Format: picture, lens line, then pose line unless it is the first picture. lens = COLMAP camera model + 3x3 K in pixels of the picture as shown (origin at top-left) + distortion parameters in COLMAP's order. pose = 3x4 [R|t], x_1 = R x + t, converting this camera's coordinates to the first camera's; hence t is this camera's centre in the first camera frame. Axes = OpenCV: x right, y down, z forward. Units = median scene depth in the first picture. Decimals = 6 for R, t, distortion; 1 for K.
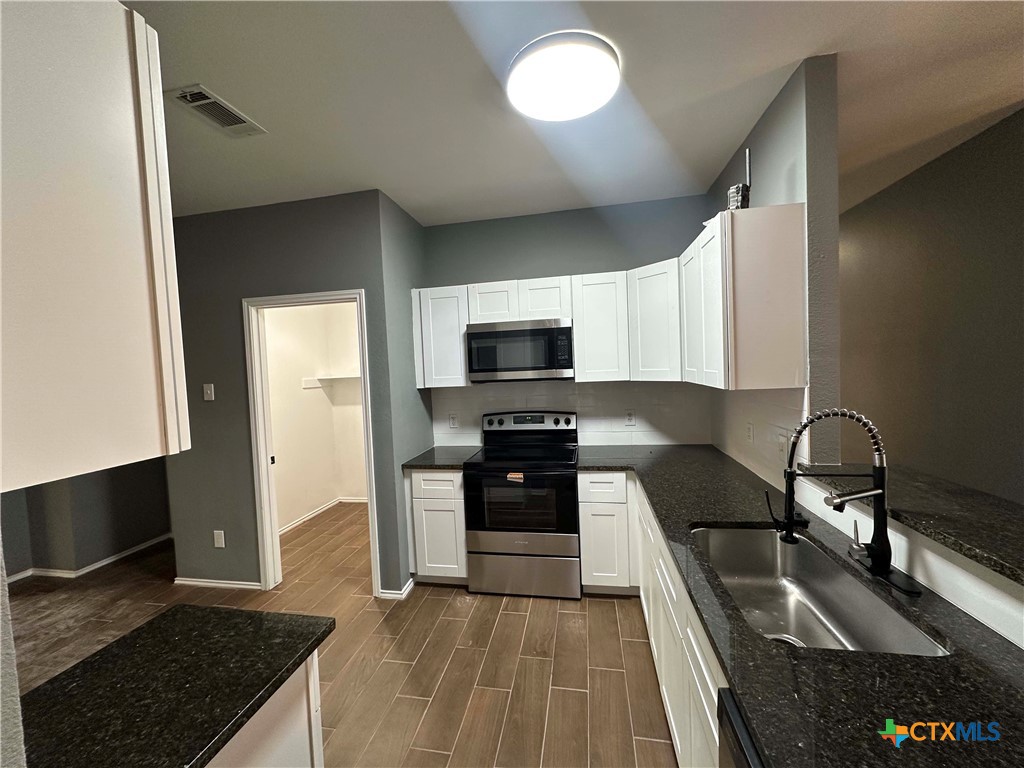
lens RADIAL K [[409.3, 0, 510.6], [0, 409.3, 384.3], [0, 0, 1]] dist [-0.000126, 0.000060]
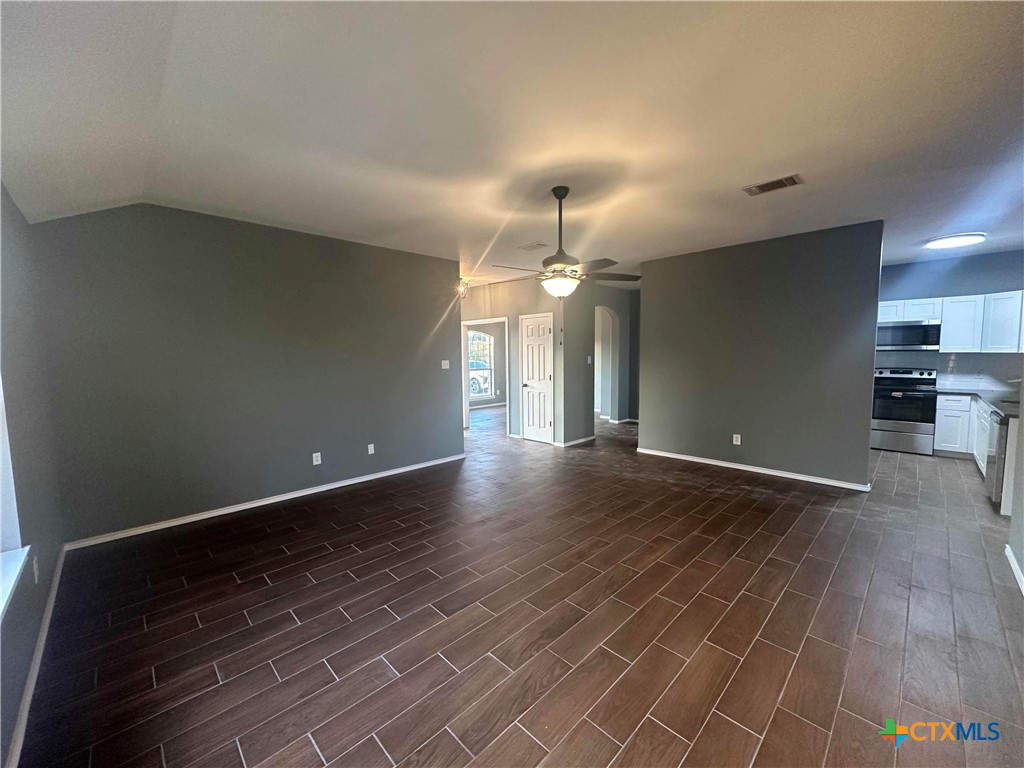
lens RADIAL K [[409.3, 0, 512.2], [0, 409.3, 381.8], [0, 0, 1]] dist [-0.000126, 0.000060]
pose [[0.823771, 0.076881, -0.561685, -0.378812], [-0.046400, 0.996581, 0.068356, 0.087229], [0.565020, -0.030248, 0.824522, -1.617055]]
